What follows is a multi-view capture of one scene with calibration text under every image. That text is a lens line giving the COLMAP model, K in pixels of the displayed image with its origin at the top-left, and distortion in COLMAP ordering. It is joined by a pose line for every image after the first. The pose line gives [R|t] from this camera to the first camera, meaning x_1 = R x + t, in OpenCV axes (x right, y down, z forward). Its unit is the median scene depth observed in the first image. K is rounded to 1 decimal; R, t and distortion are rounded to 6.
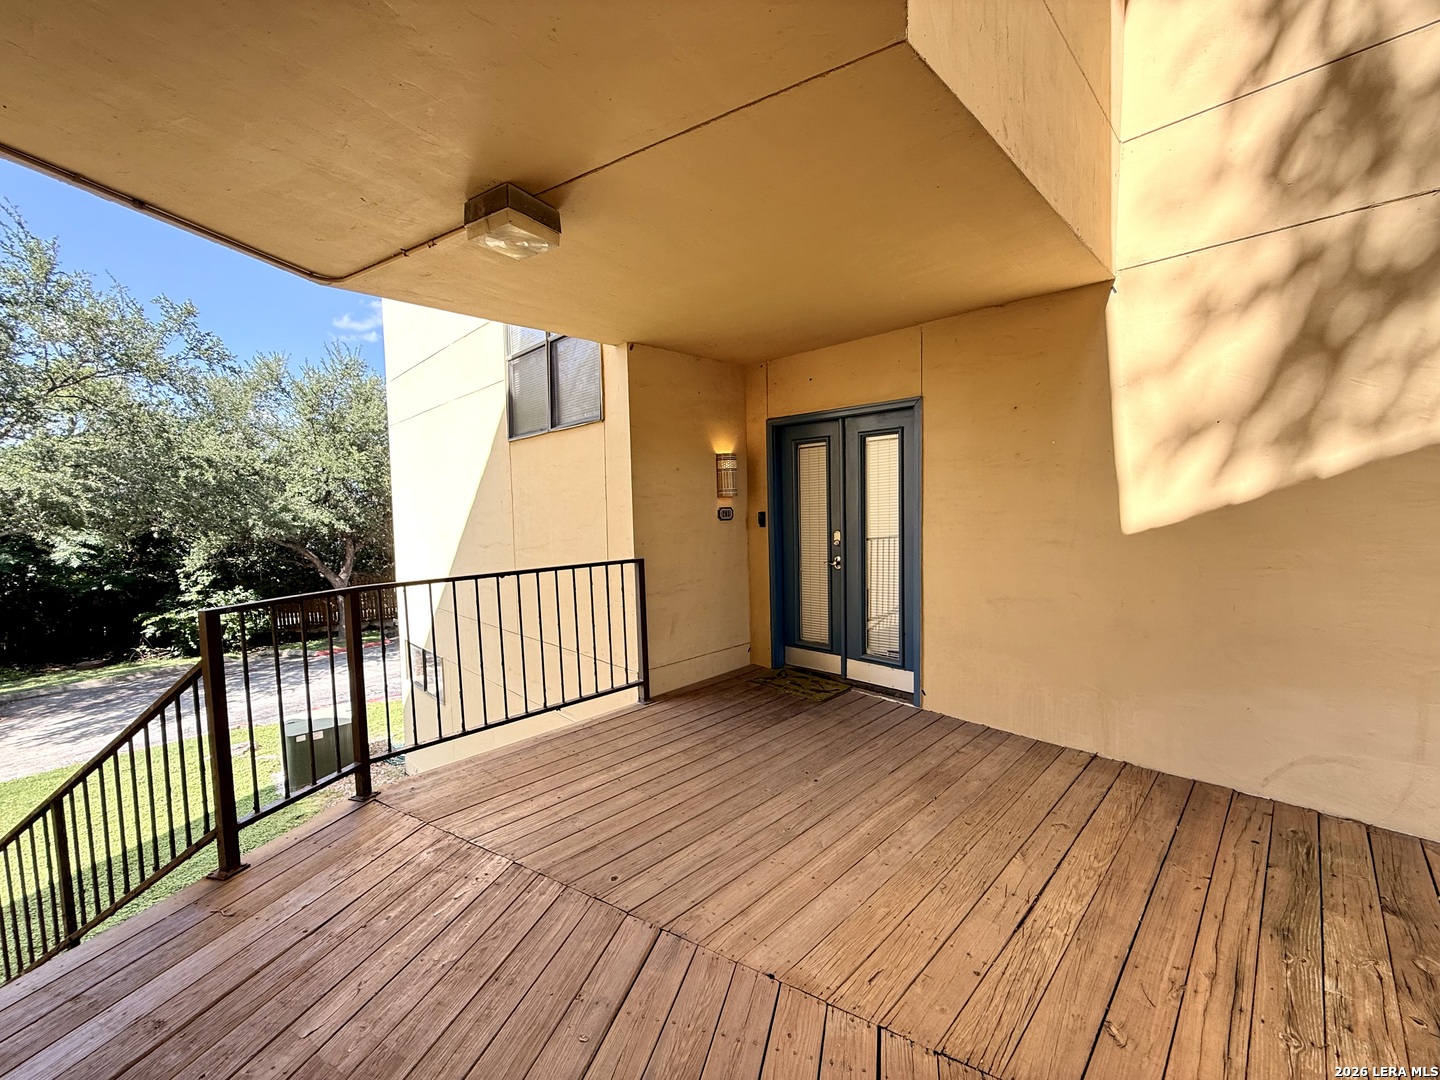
lens RADIAL K [[572.6, 0, 720.3], [0, 572.6, 542.0], [0, 0, 1]] dist [-0.000702, -0.000016]
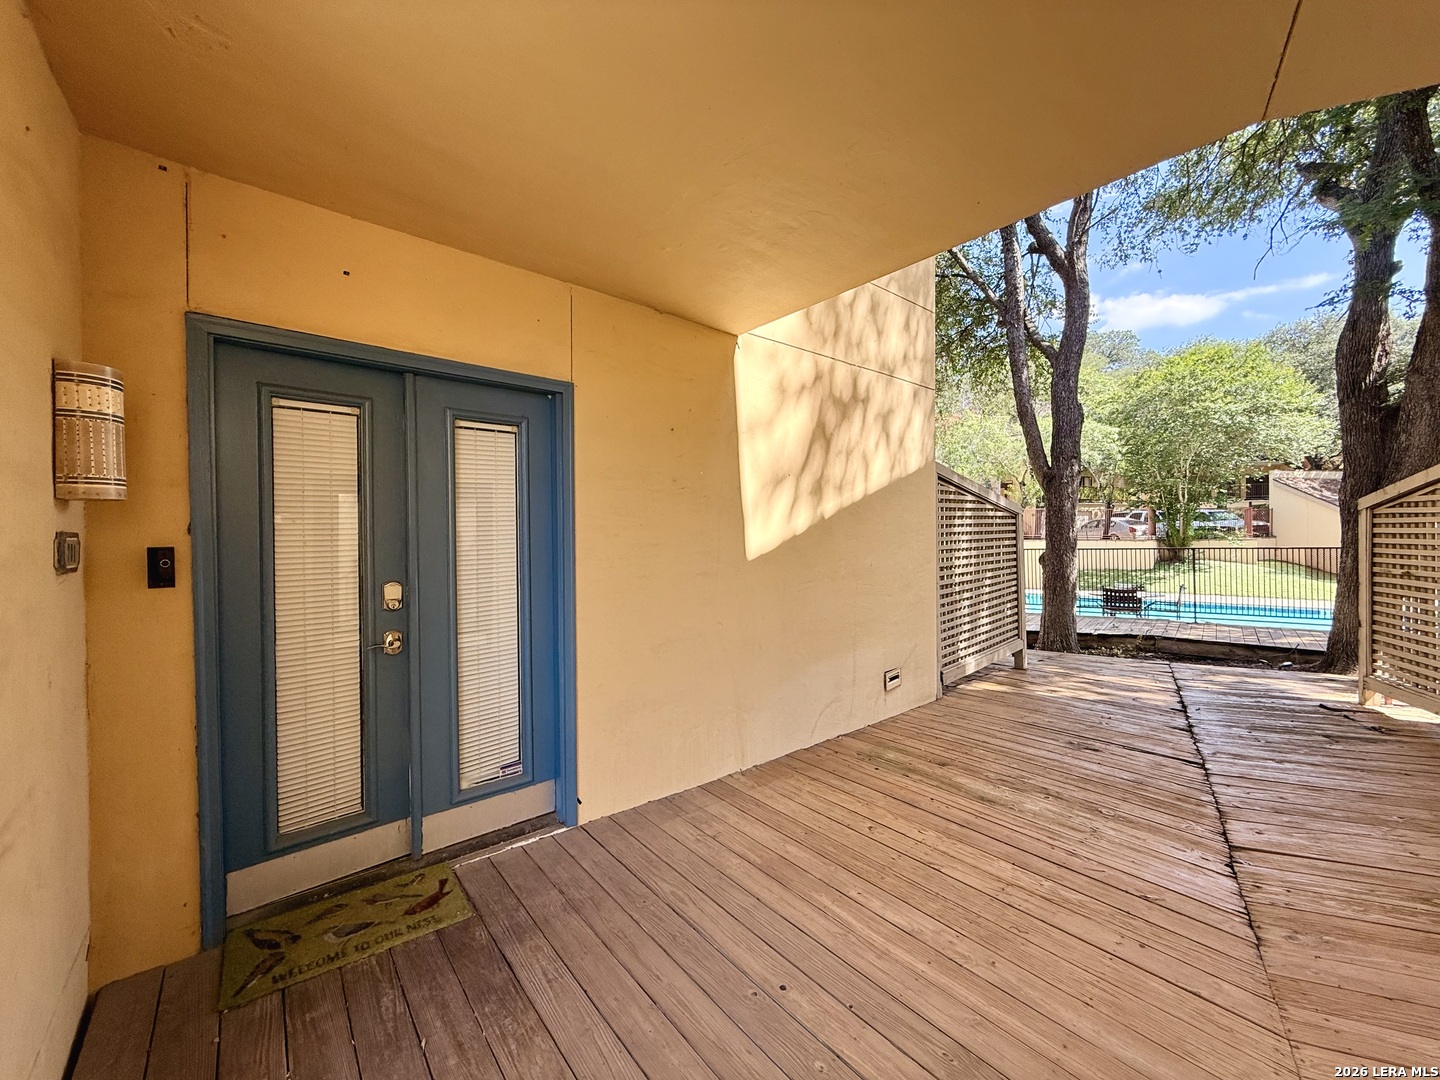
lens RADIAL K [[572.6, 0, 719.4], [0, 572.6, 537.4], [0, 0, 1]] dist [-0.000702, -0.000016]
pose [[0.093098, 0.017015, 0.995512, -0.441016], [0.070124, 0.997259, -0.023603, -0.040780], [-0.993184, 0.072007, 0.091649, 0.983527]]
